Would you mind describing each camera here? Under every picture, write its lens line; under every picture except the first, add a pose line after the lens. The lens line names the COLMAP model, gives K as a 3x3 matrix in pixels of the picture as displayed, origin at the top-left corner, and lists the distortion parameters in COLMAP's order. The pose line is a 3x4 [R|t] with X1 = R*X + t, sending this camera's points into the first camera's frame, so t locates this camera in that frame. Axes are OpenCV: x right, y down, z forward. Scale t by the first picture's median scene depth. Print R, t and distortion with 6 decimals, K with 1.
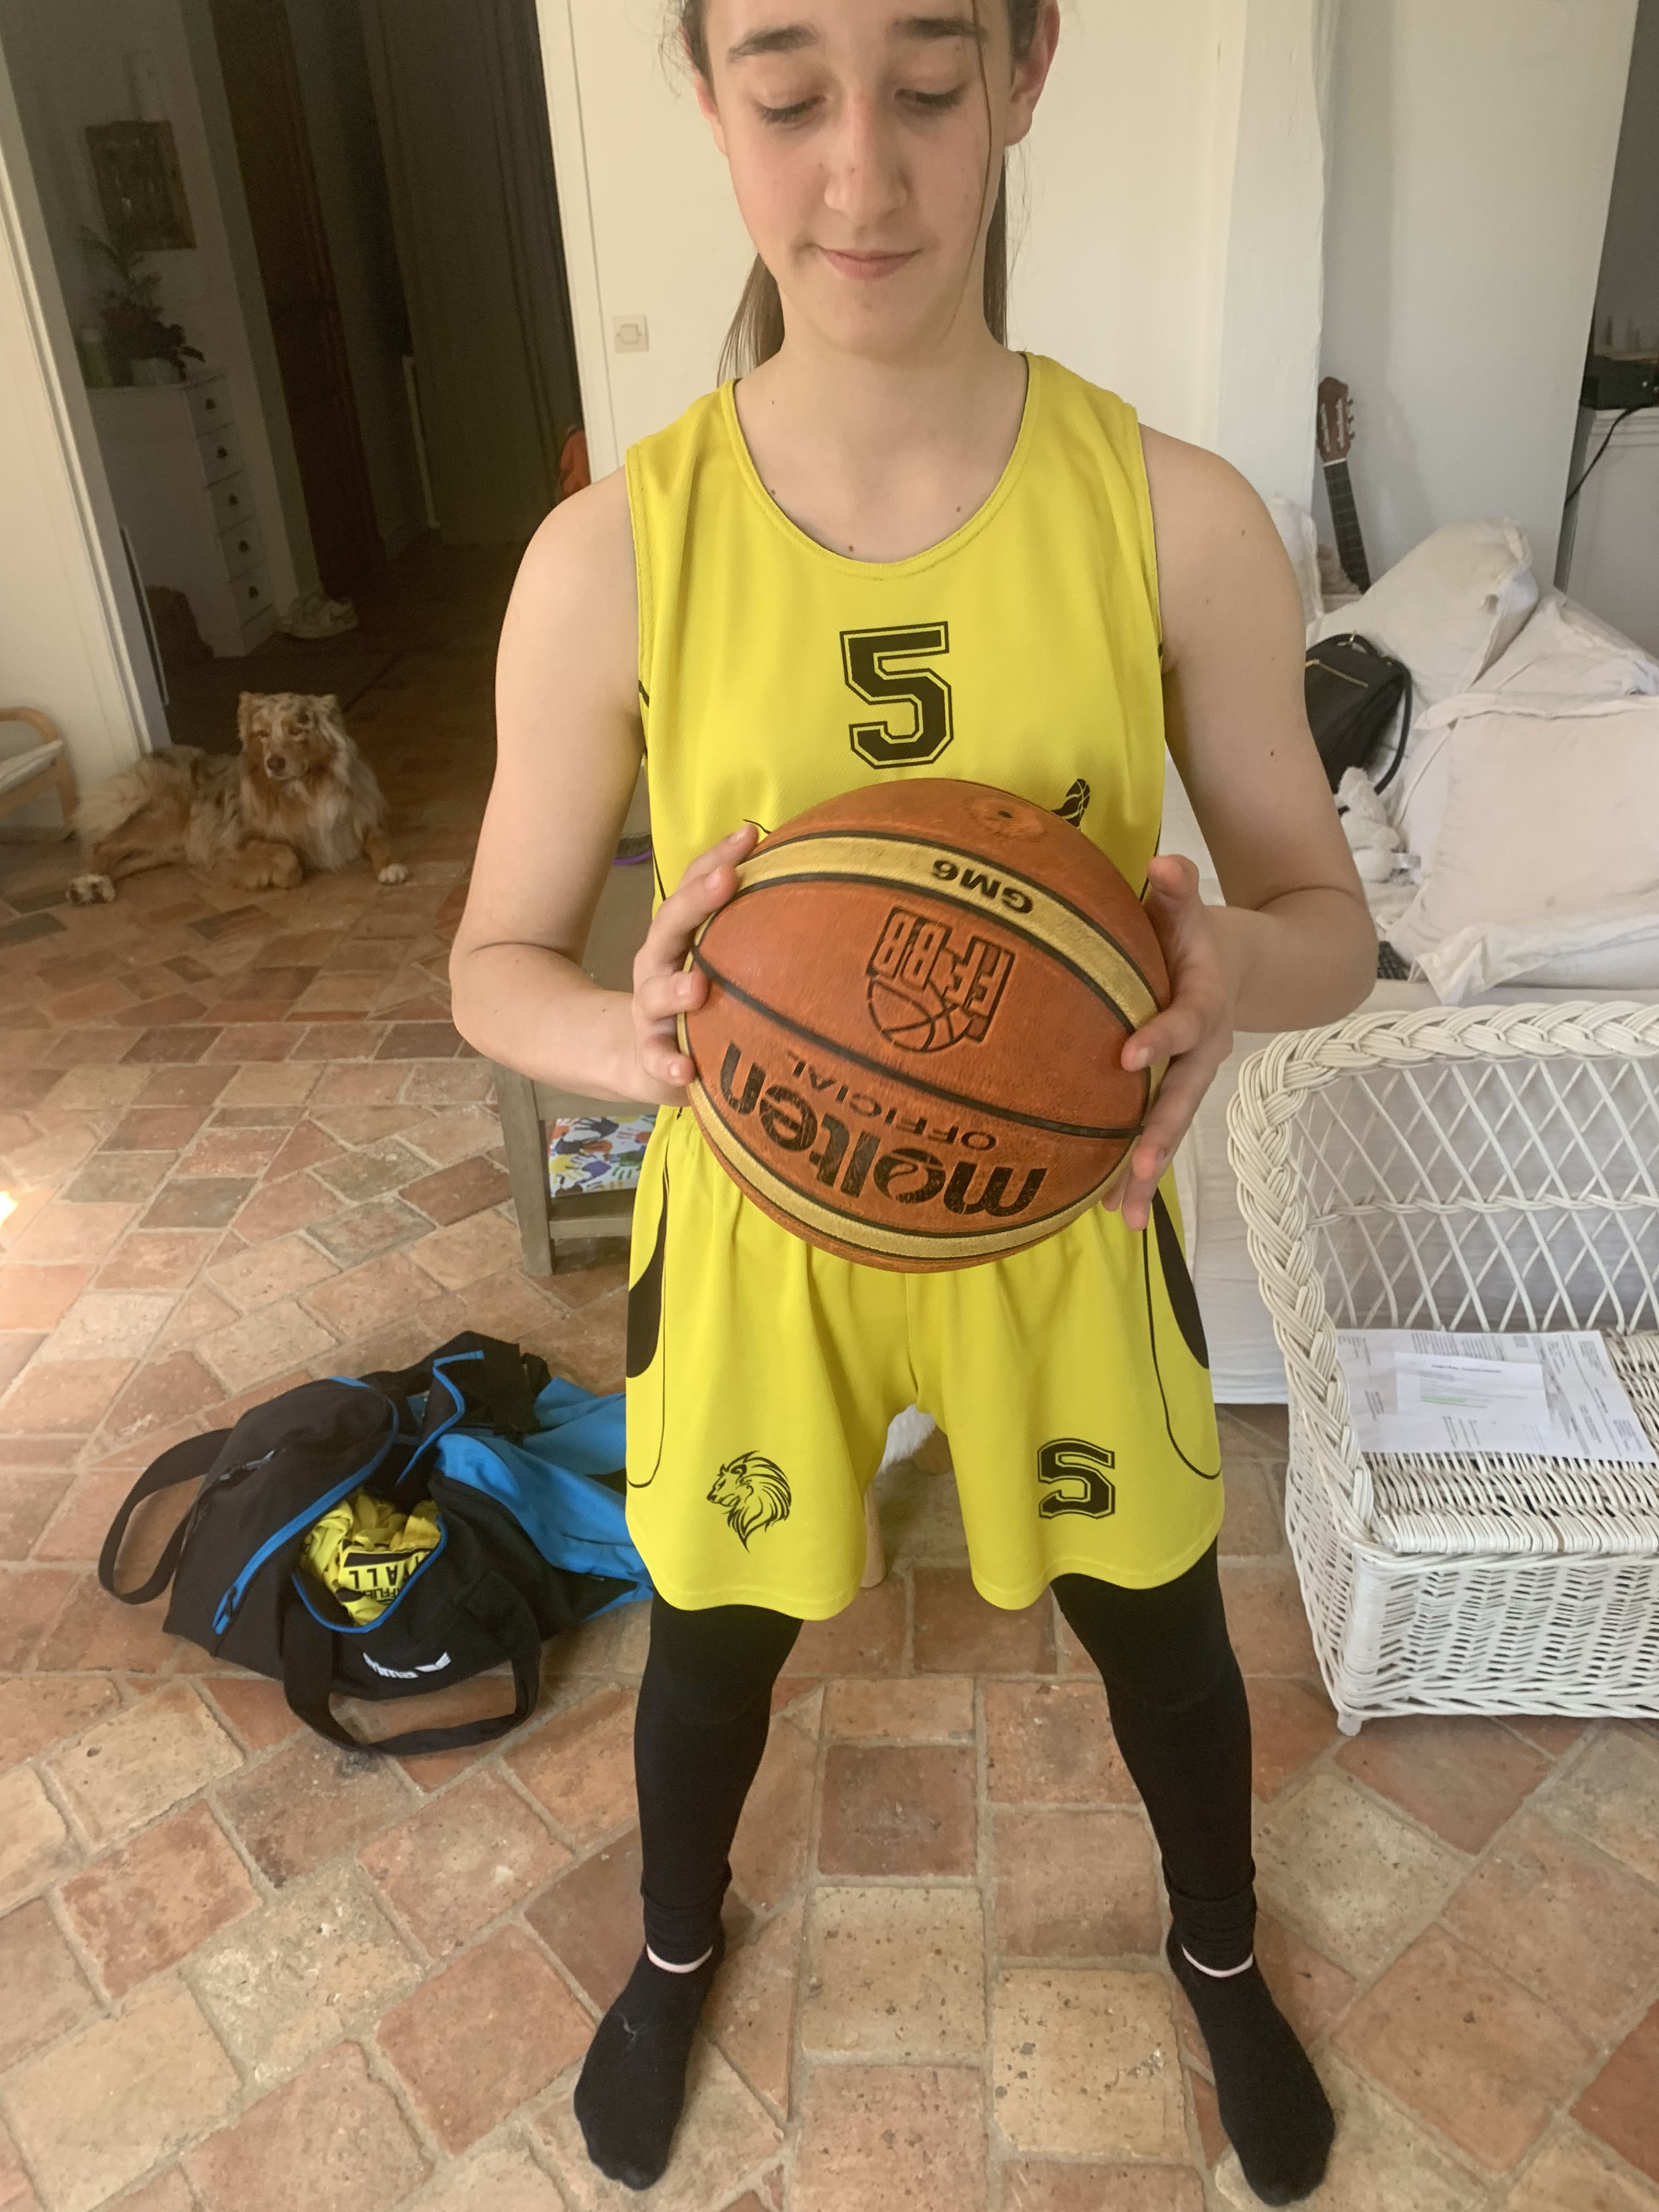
lens RADIAL K [[1714.6, 0, 814.5], [0, 1714.6, 1085.7], [0, 0, 1]] dist [0.000686, 0.002331]
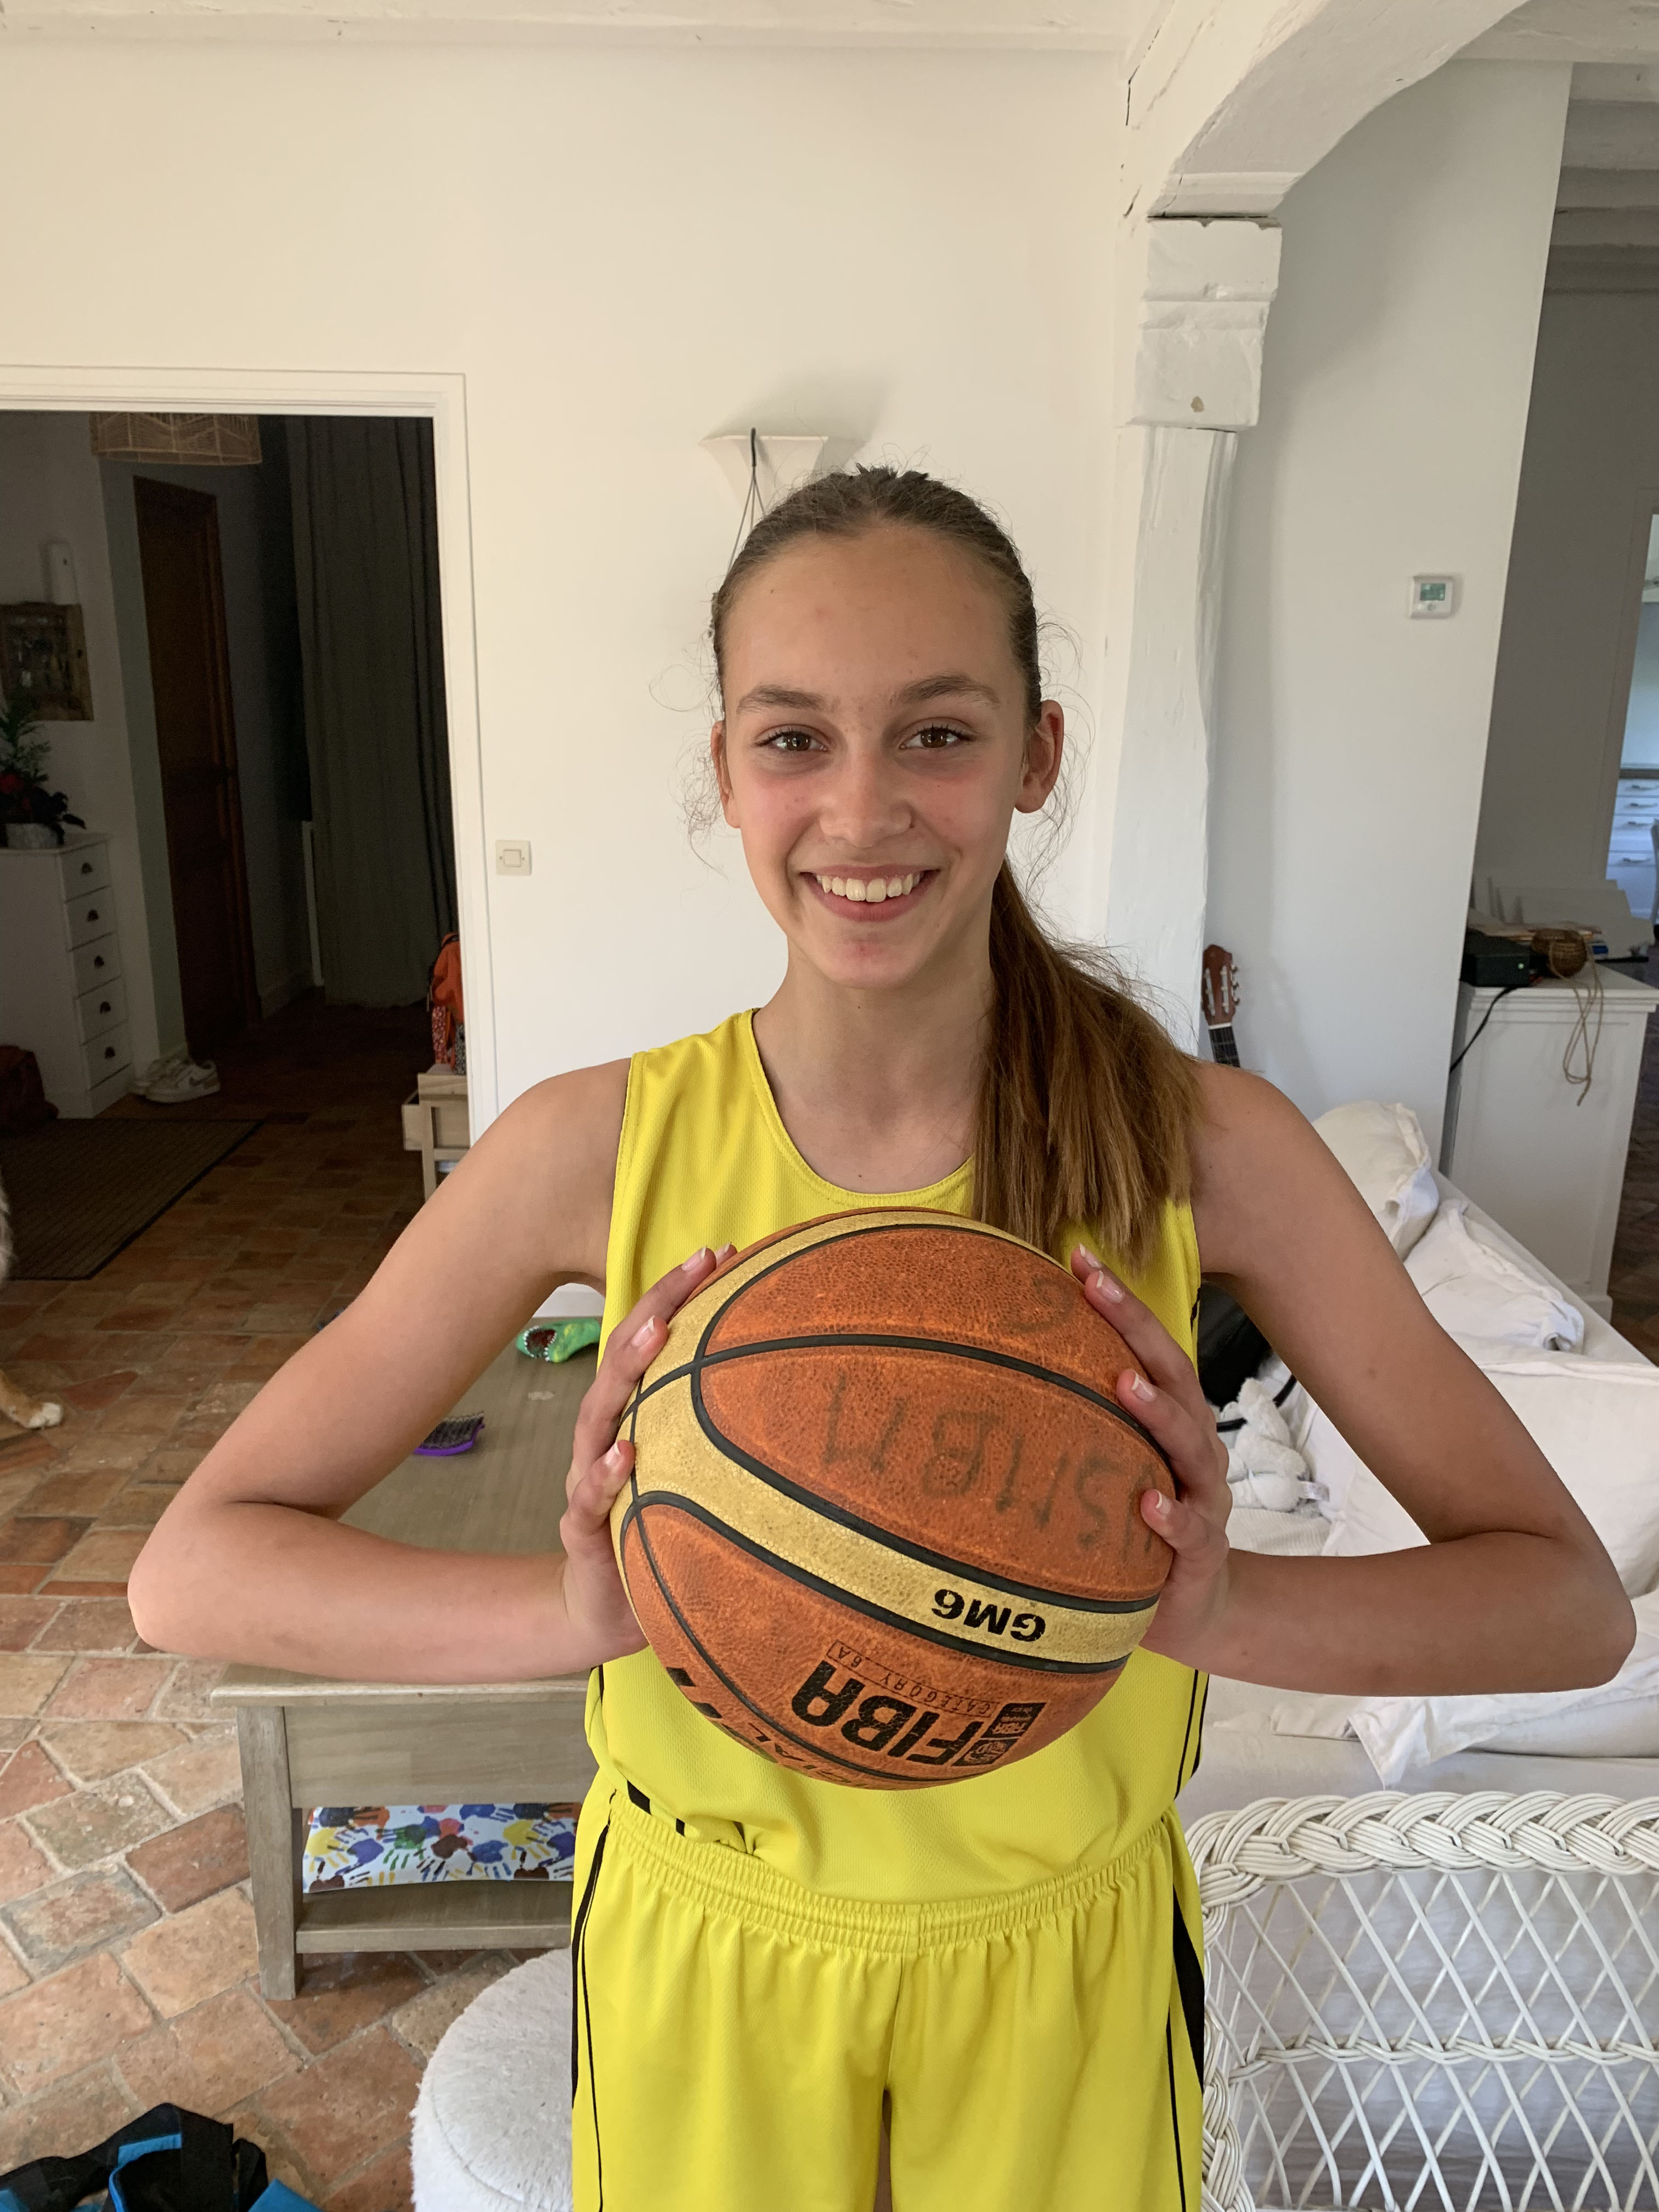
lens RADIAL K [[1719.7, 0, 829.0], [0, 1719.7, 1124.0], [0, 0, 1]] dist [0.002229, 0.000560]
pose [[0.996088, 0.052693, 0.070943, 0.023124], [-0.035526, 0.973826, -0.224503, -0.160854], [-0.080916, 0.221104, 0.971888, 0.141470]]
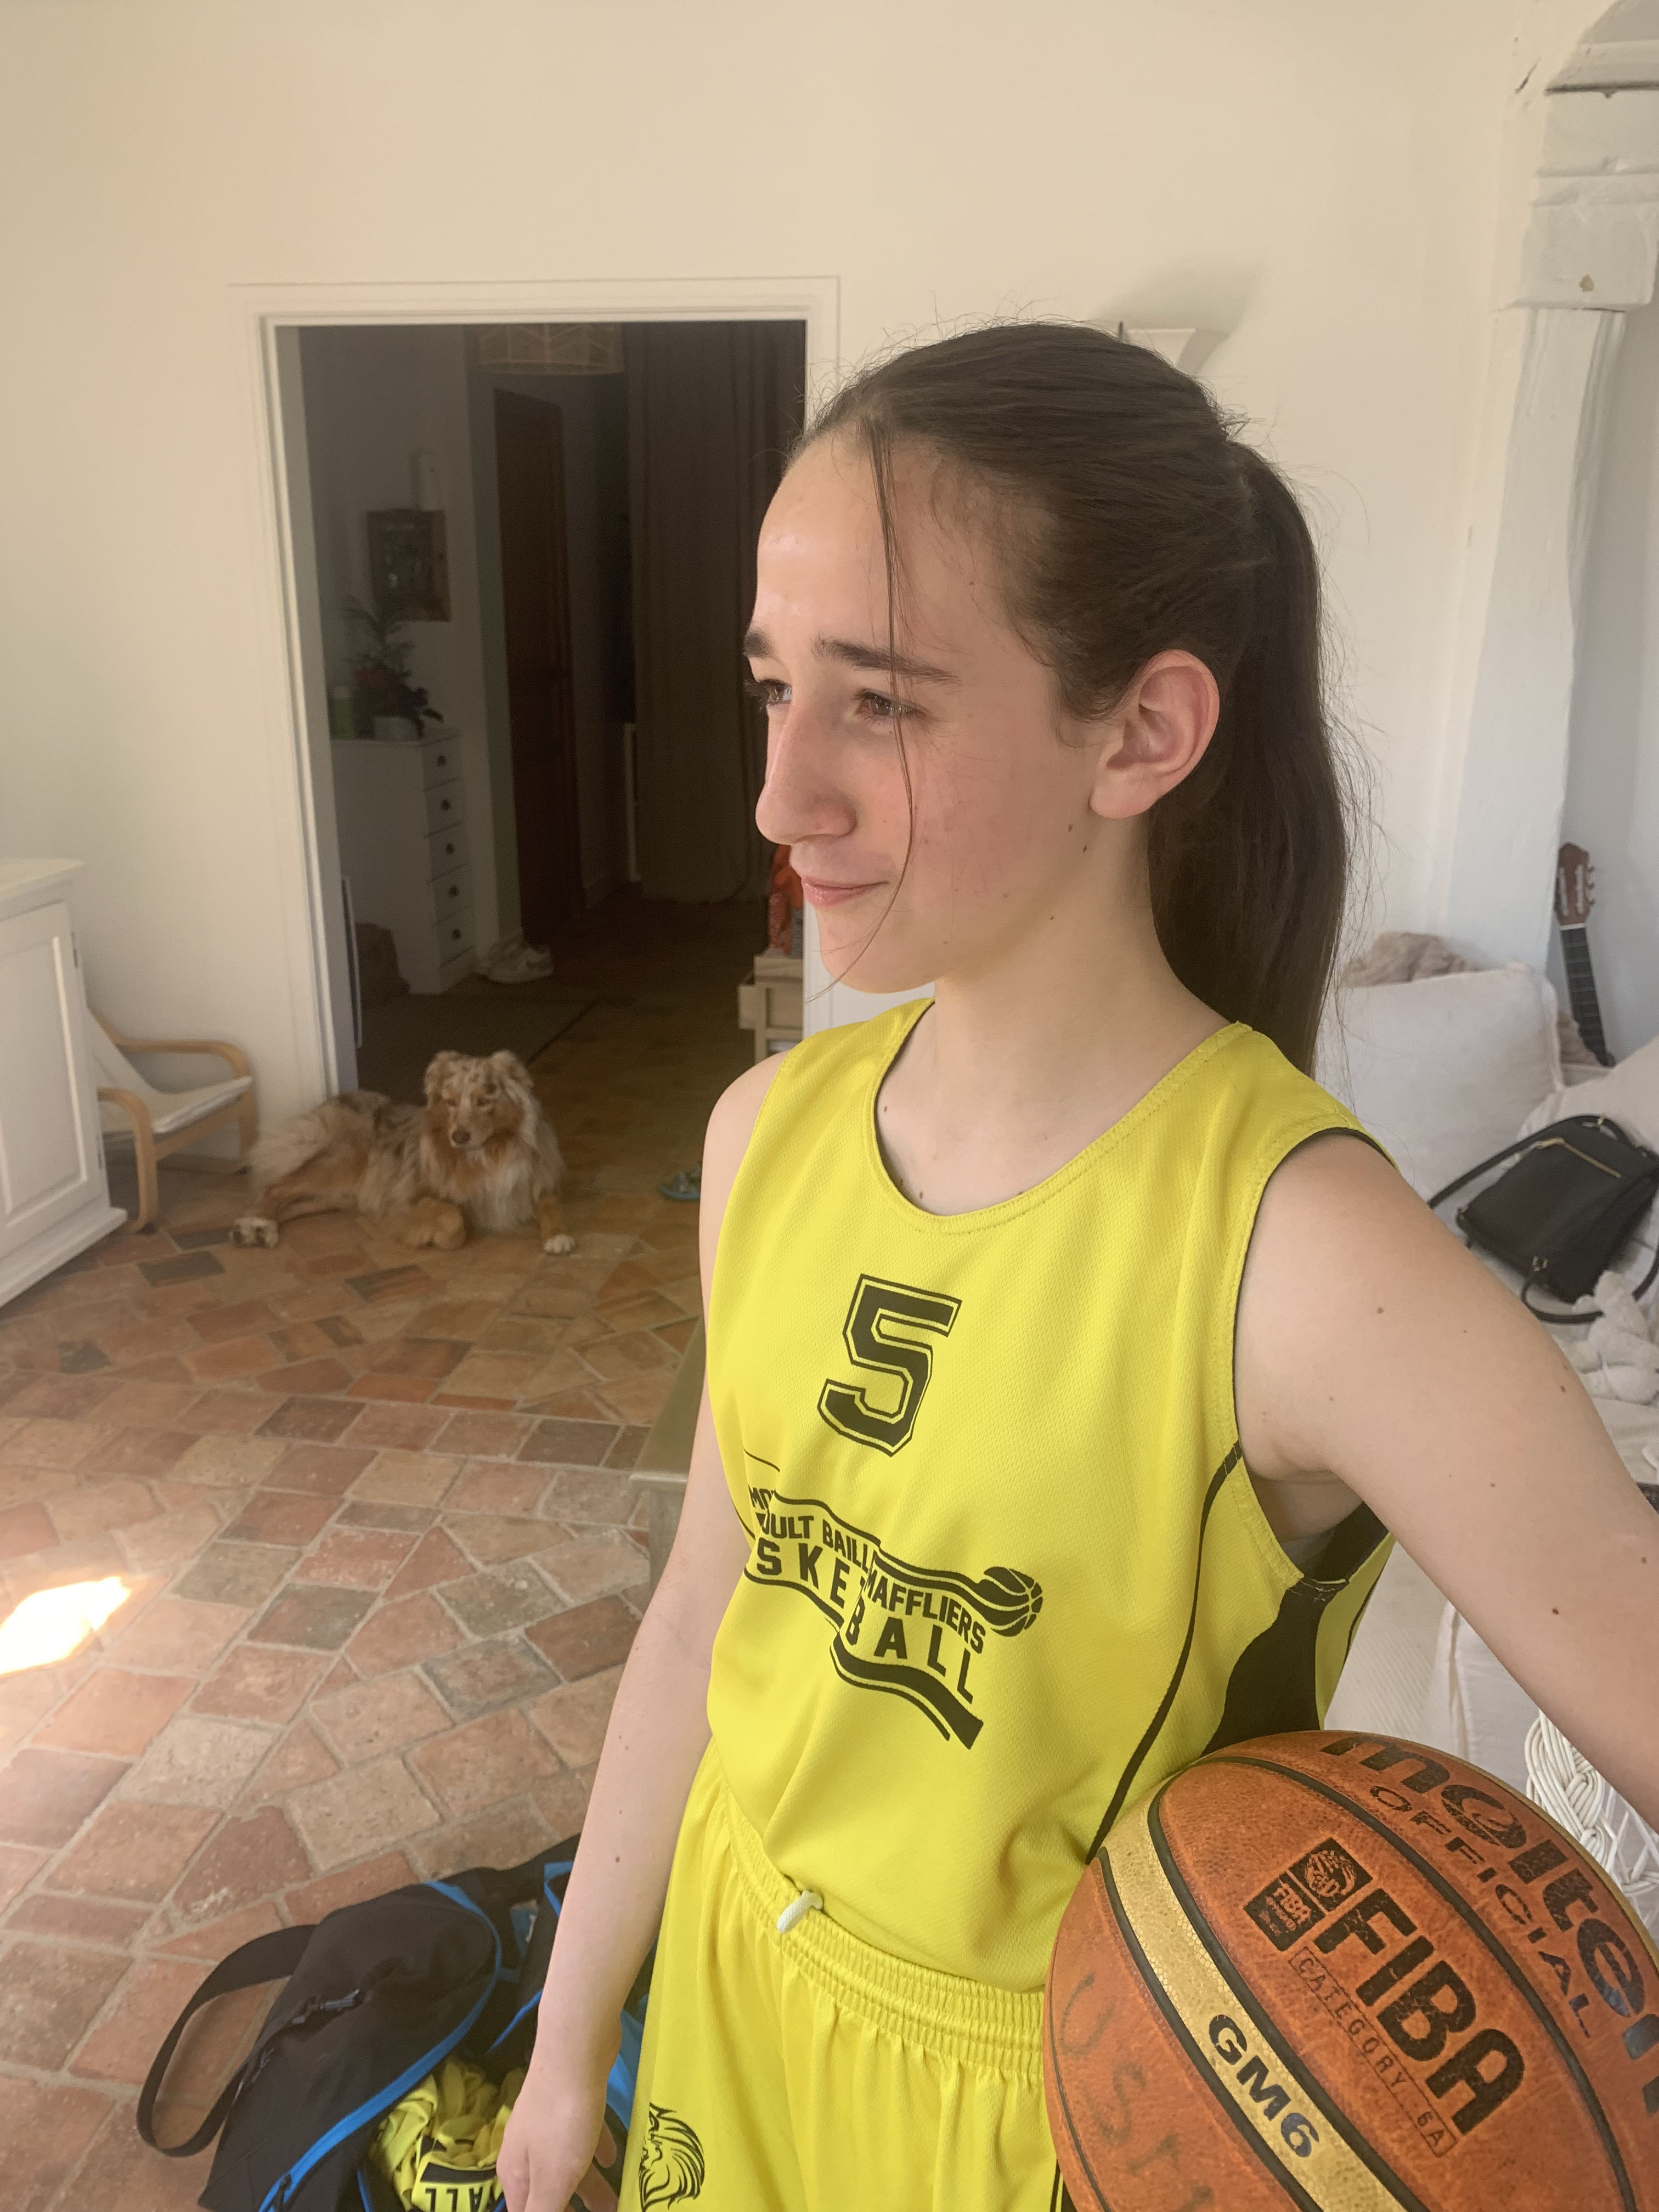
lens RADIAL K [[1718.8, 0, 814.2], [0, 1718.8, 1087.5], [0, 0, 1]] dist [0.002871, -0.005264]
pose [[0.992003, 0.093496, -0.084781, -0.060324], [-0.107949, 0.976578, -0.186126, -0.100682], [0.065393, 0.193789, 0.978861, 0.085296]]
